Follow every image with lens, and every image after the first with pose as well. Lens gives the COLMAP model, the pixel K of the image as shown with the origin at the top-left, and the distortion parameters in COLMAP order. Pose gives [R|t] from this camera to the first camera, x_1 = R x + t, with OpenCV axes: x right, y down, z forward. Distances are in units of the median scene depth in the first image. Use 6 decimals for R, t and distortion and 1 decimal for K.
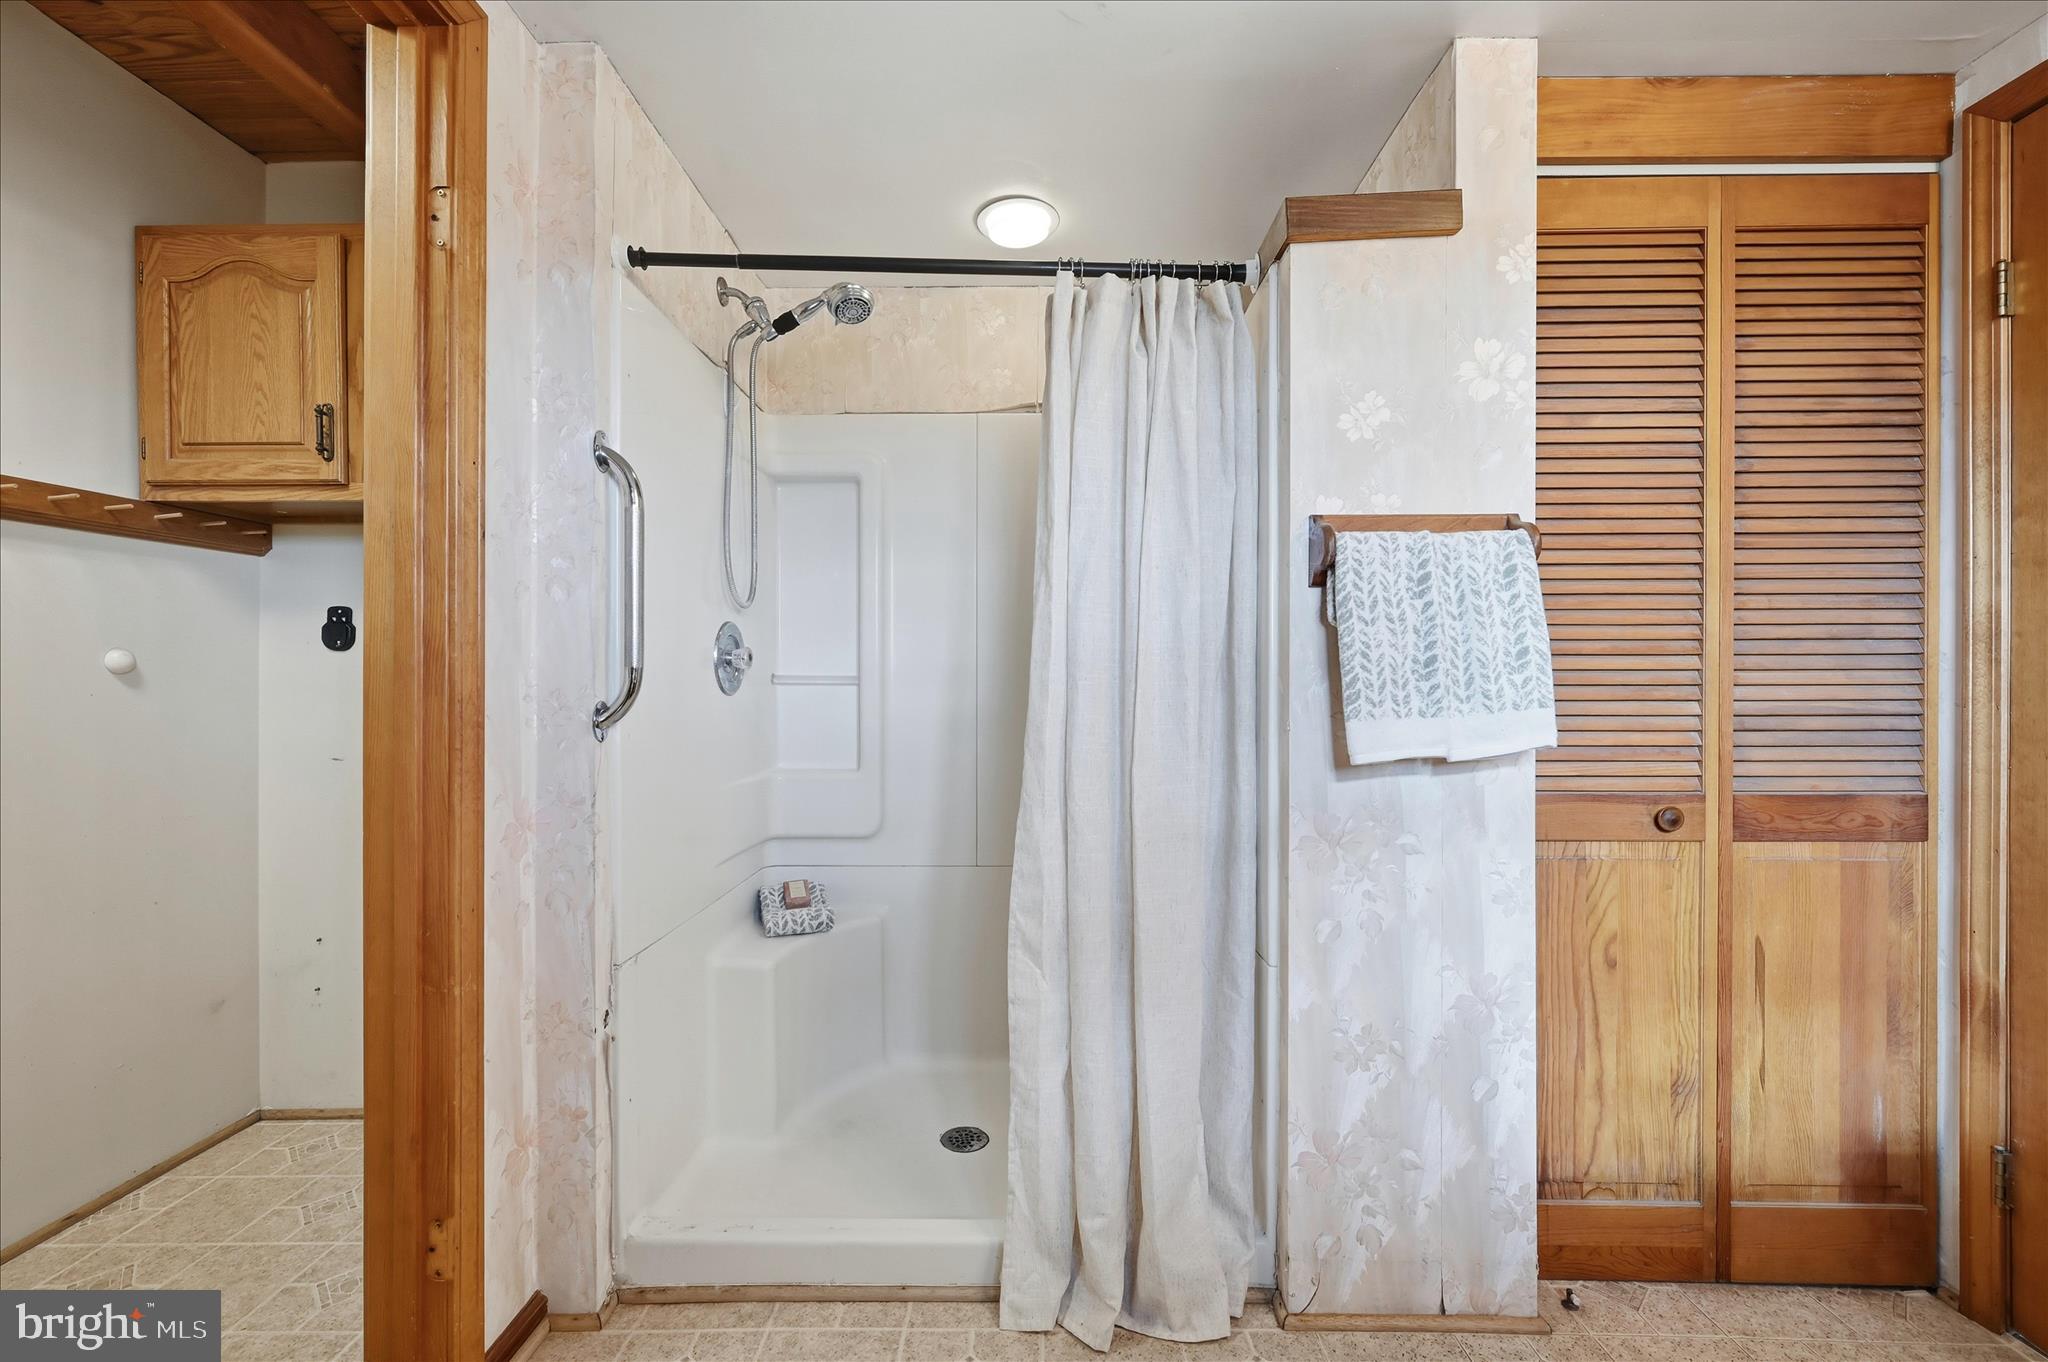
lens RADIAL K [[840.8, 0, 1018.4], [0, 840.8, 682.6], [0, 0, 1]] dist [-0.001260, -0.000274]
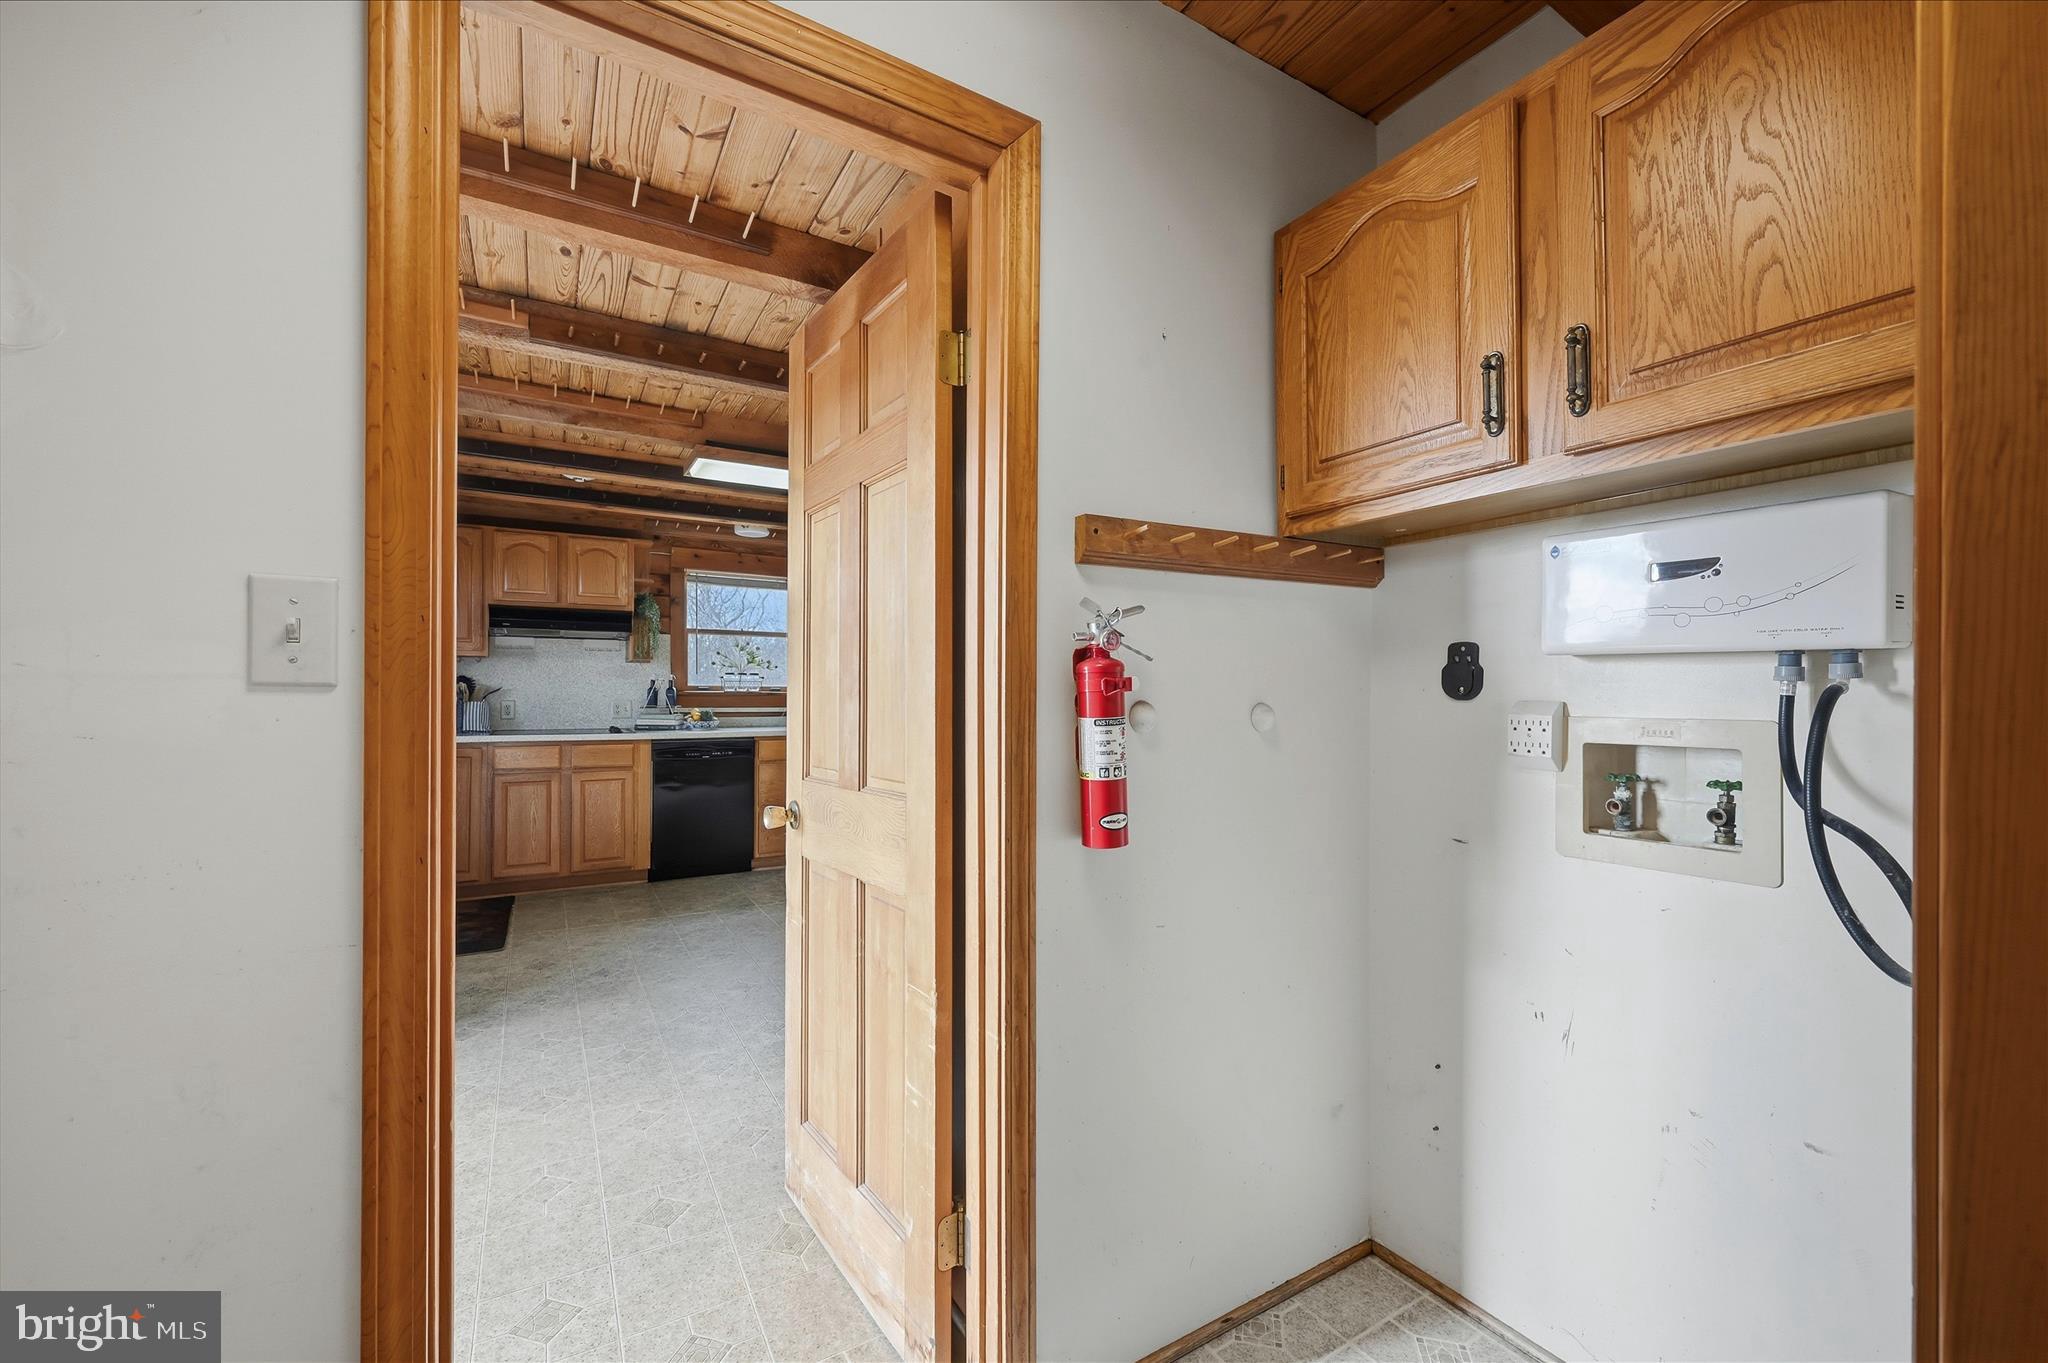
lens RADIAL K [[840.8, 0, 1030.1], [0, 840.8, 688.1], [0, 0, 1]] dist [-0.001260, -0.000274]
pose [[0.526361, -0.005693, -0.850242, -0.434947], [-0.000233, 0.999977, -0.006840, -0.051947], [0.850261, 0.003799, 0.526347, 0.311376]]
